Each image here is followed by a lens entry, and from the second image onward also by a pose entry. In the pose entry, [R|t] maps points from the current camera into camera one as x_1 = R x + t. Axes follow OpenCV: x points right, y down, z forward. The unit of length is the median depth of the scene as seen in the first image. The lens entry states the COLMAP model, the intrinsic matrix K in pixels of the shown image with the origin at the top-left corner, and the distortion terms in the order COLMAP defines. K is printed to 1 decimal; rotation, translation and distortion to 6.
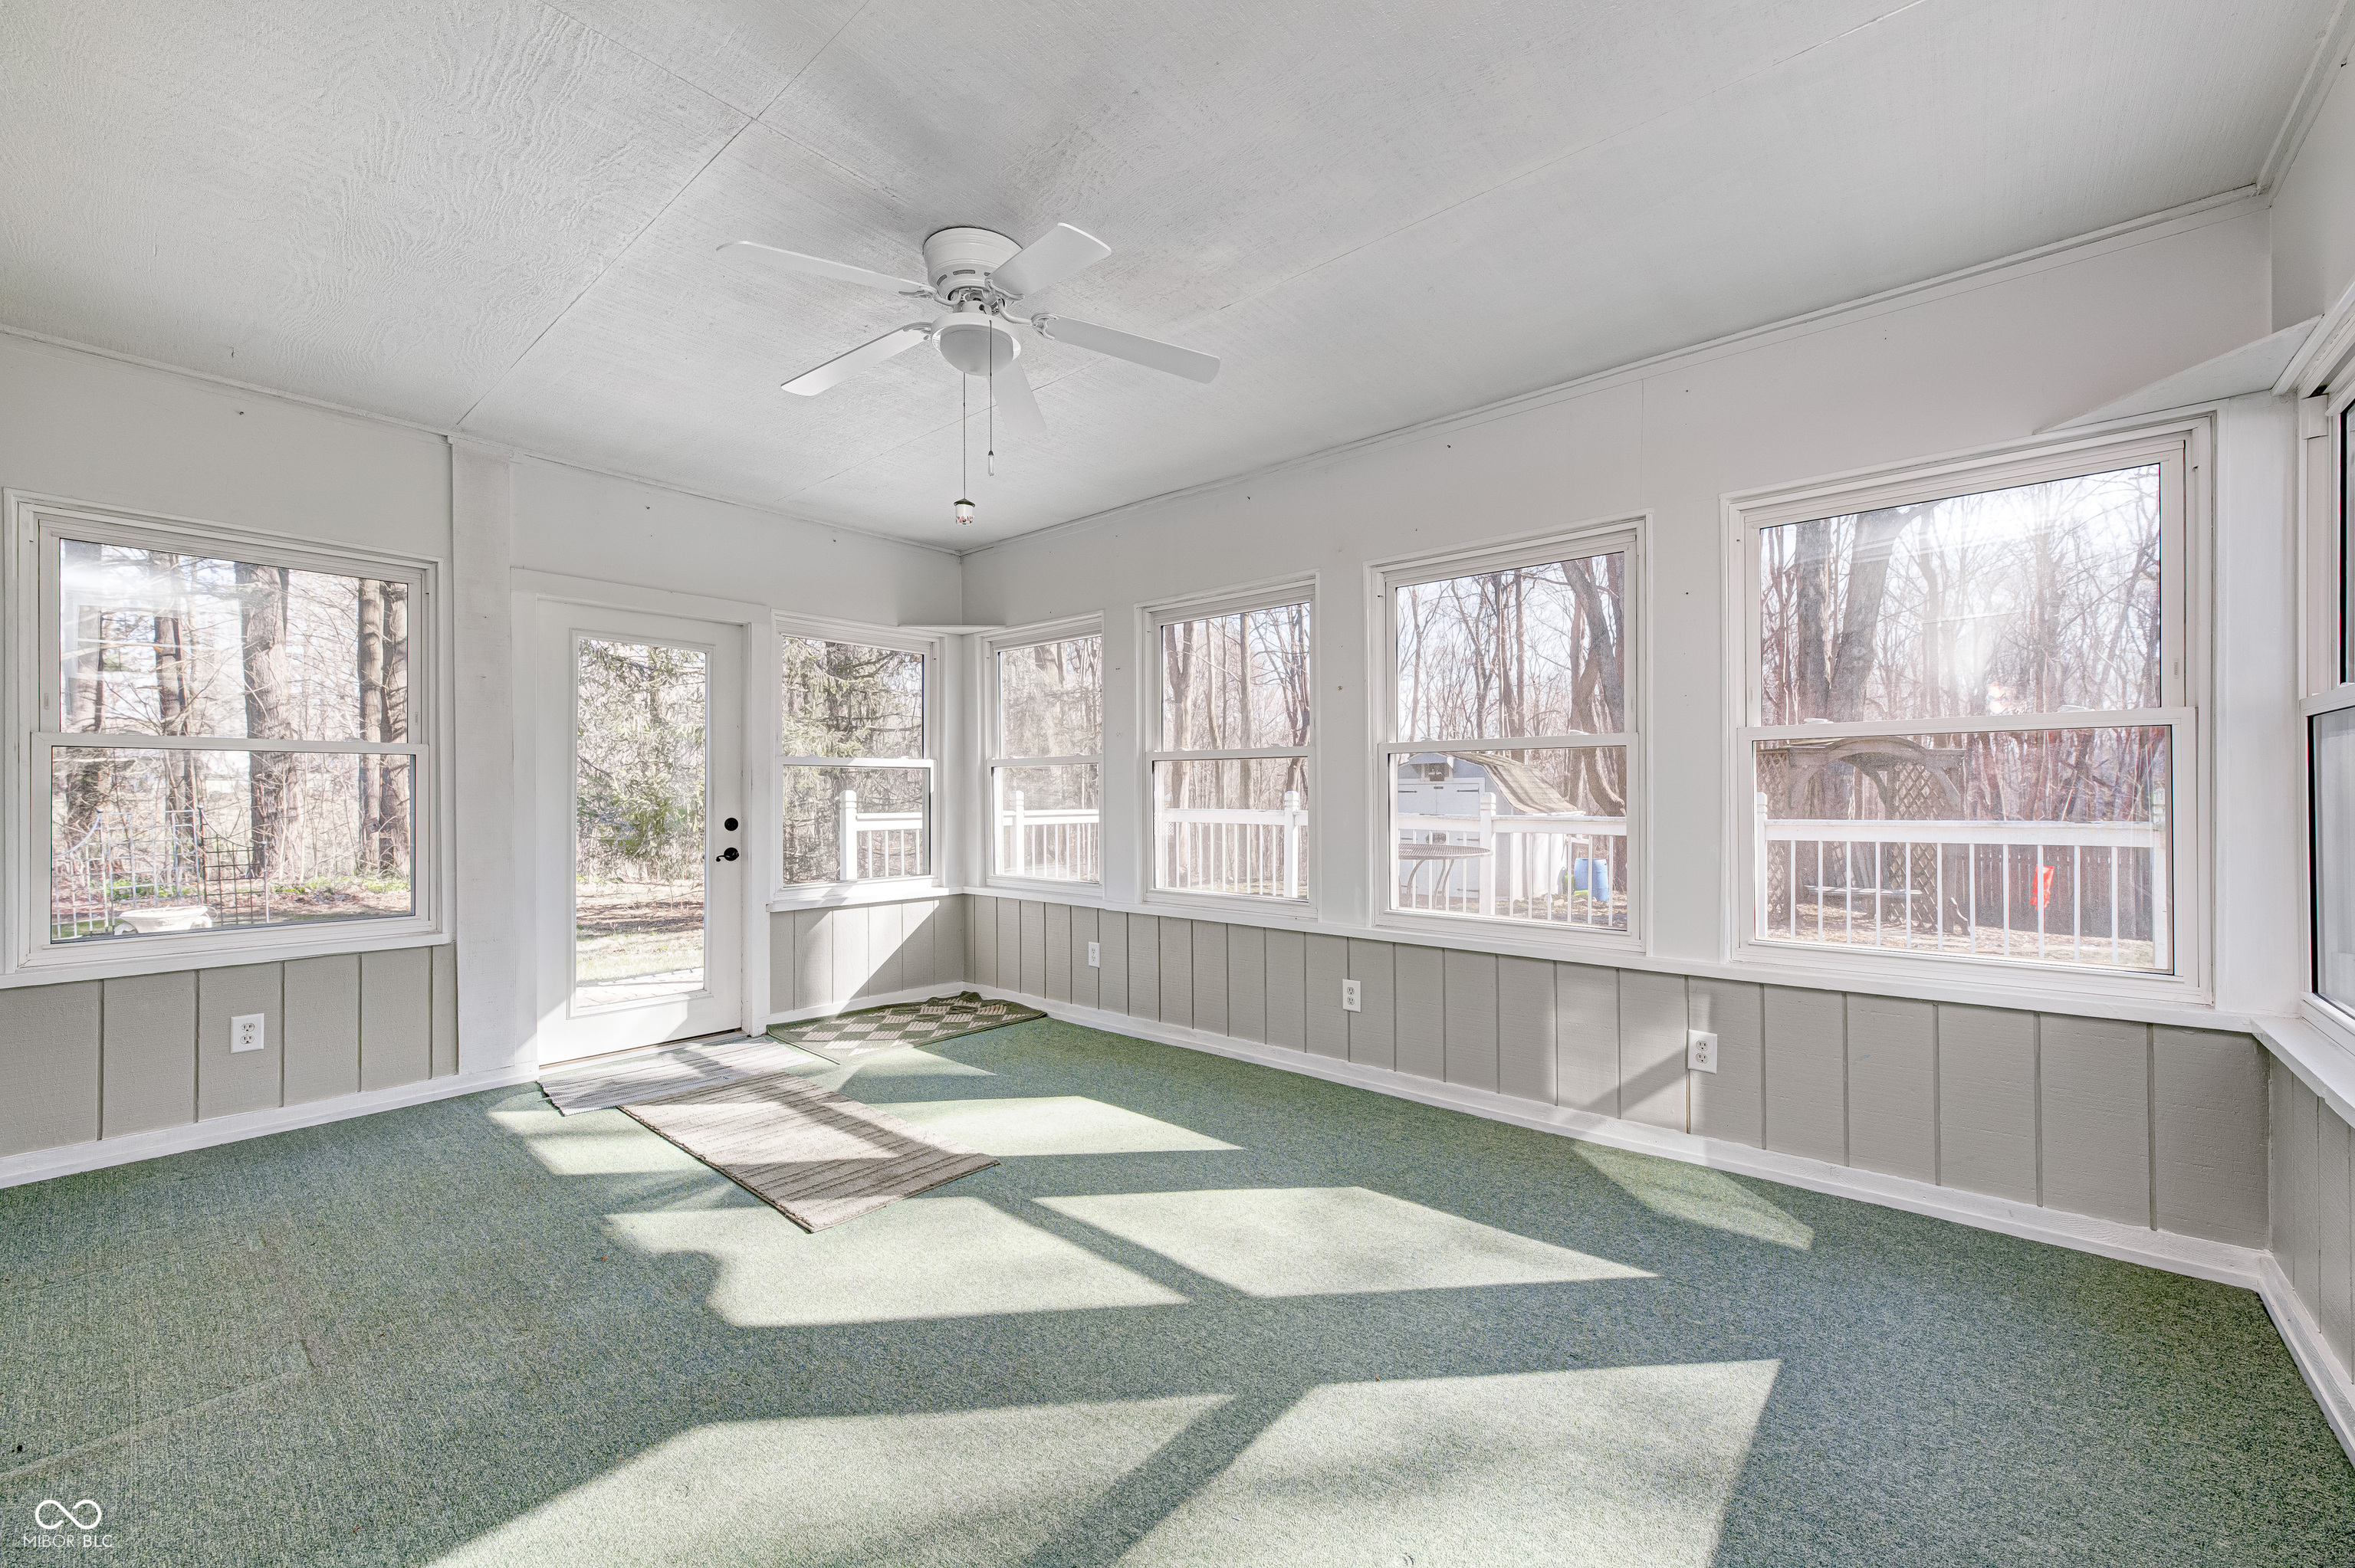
lens RADIAL K [[925.8, 0, 1175.9], [0, 925.8, 784.3], [0, 0, 1]] dist [-0.006882, 0.002559]
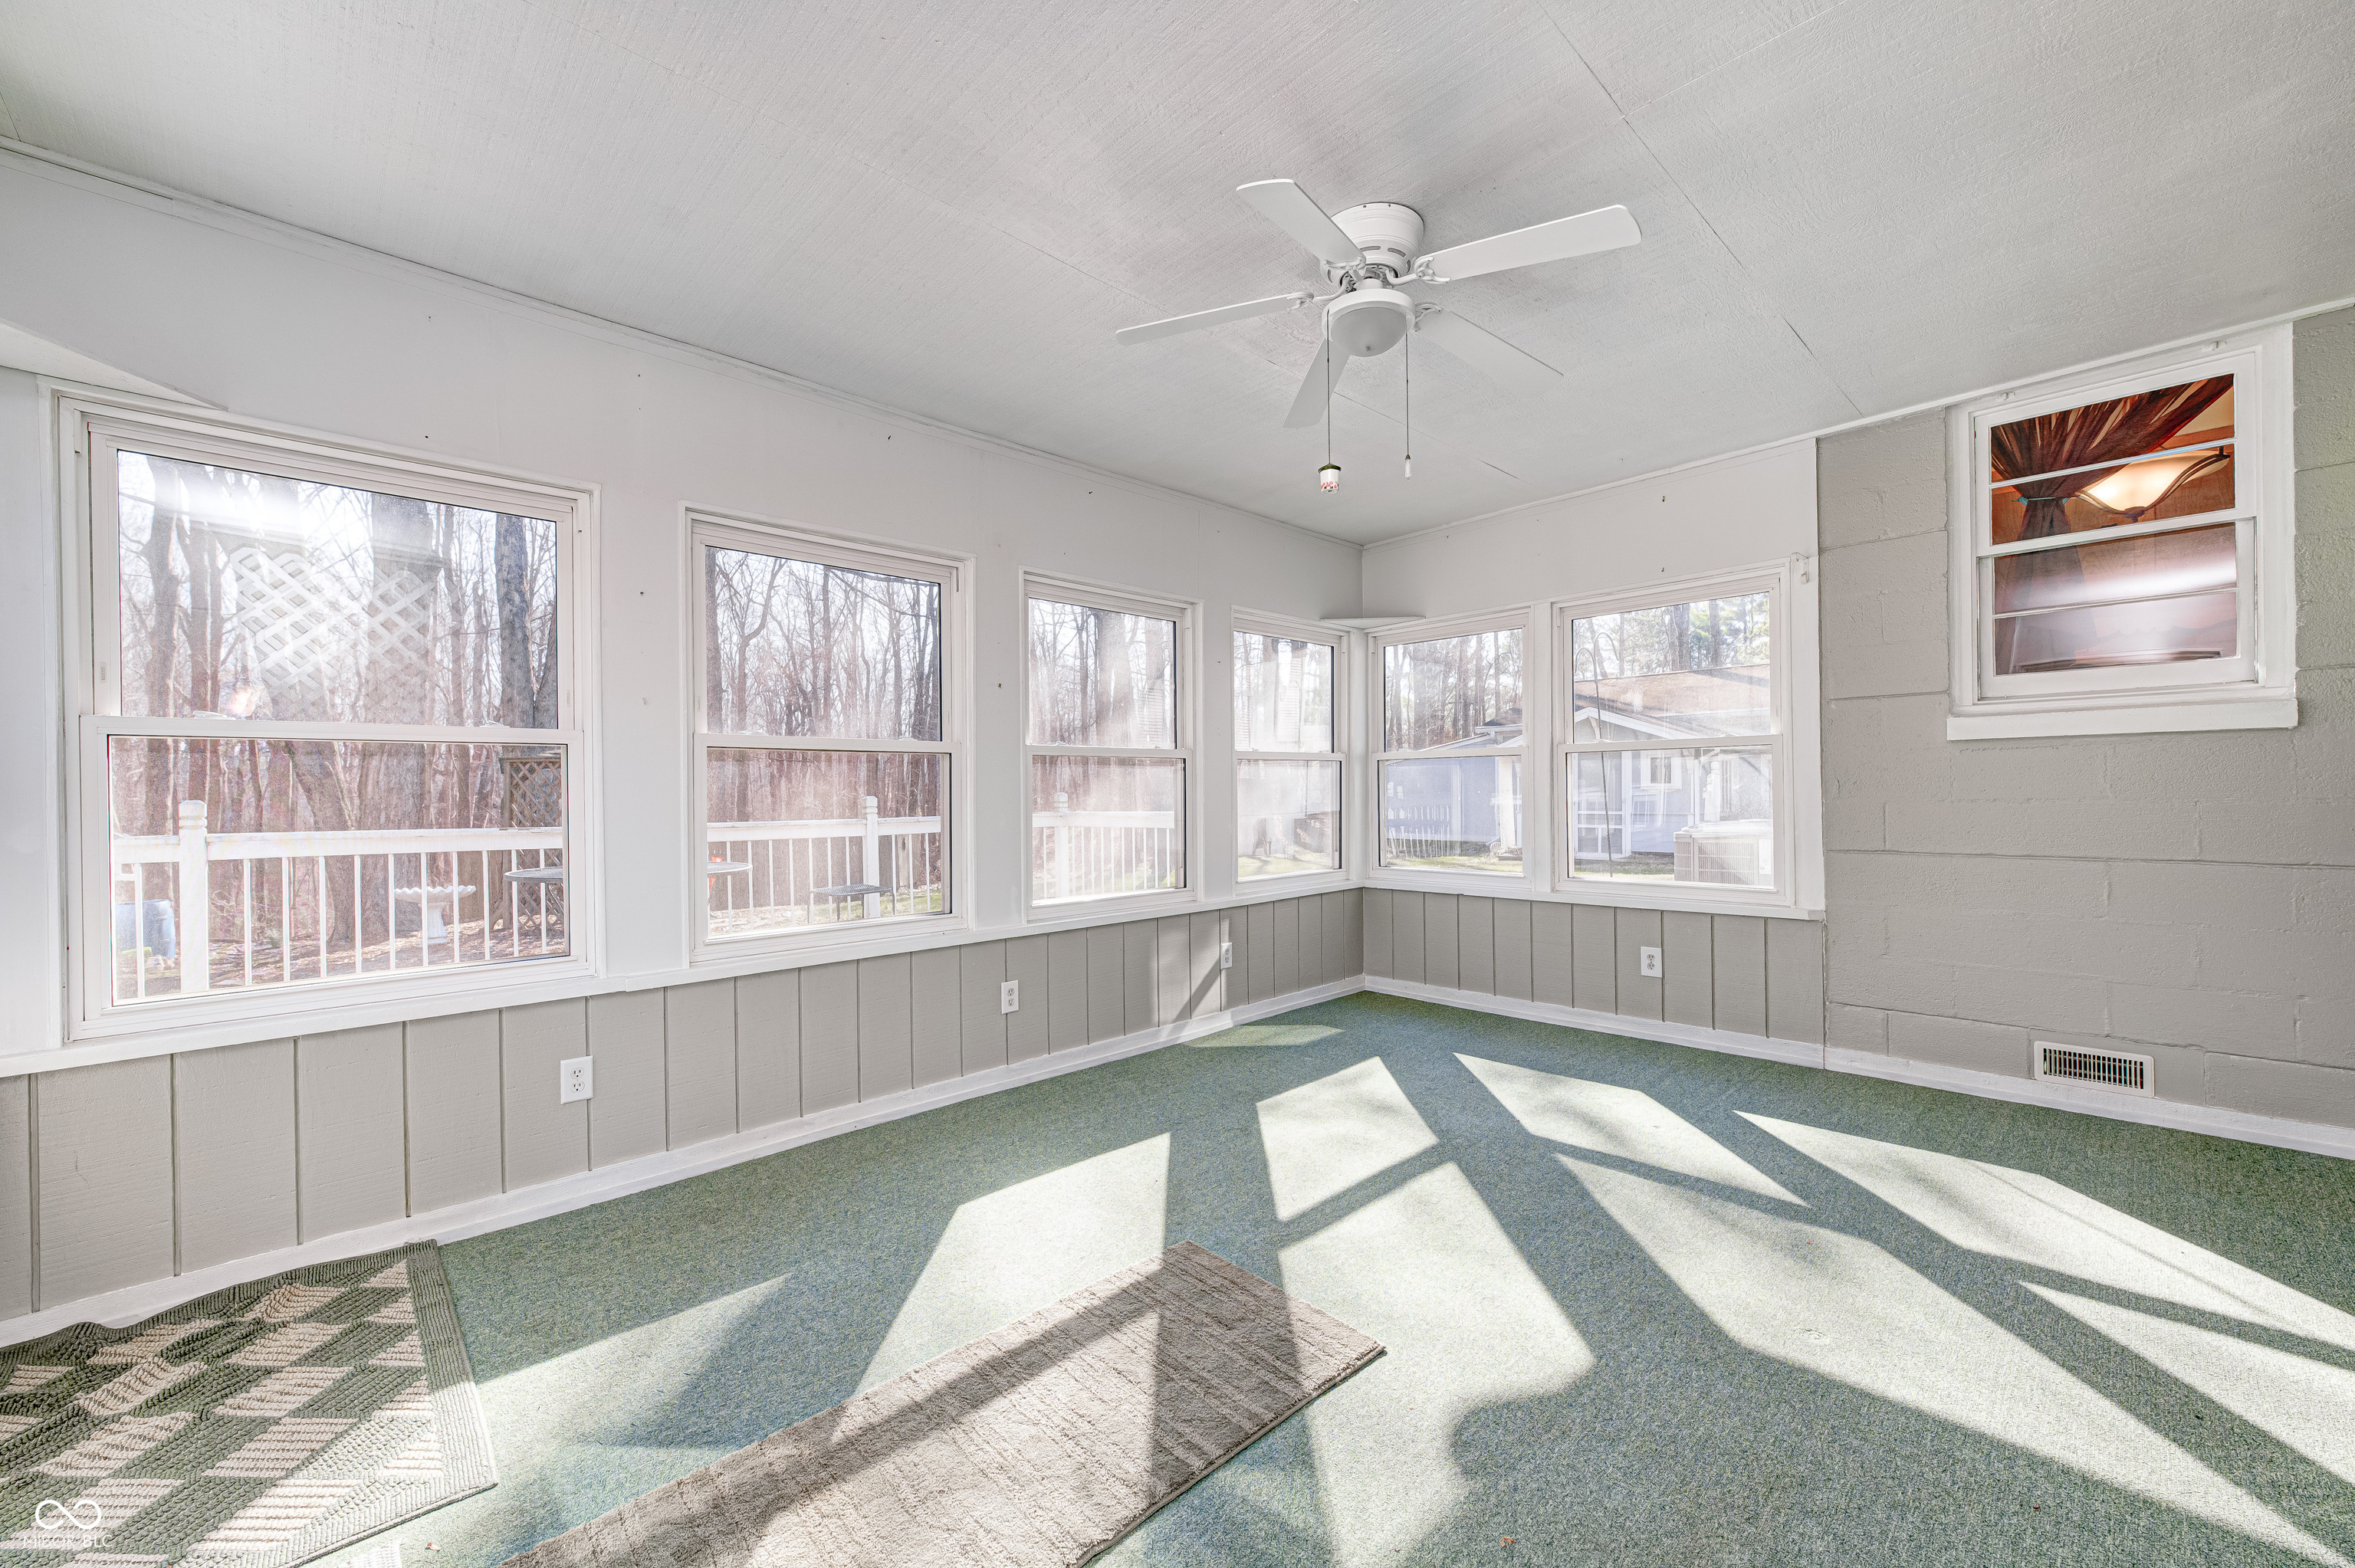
lens RADIAL K [[925.8, 0, 1174.8], [0, 925.8, 793.7], [0, 0, 1]] dist [-0.006882, 0.002559]
pose [[0.097333, -0.000483, 0.995252, -0.956783], [0.002146, 0.999998, 0.000276, 0.010634], [-0.995250, 0.002109, 0.097334, 0.882308]]
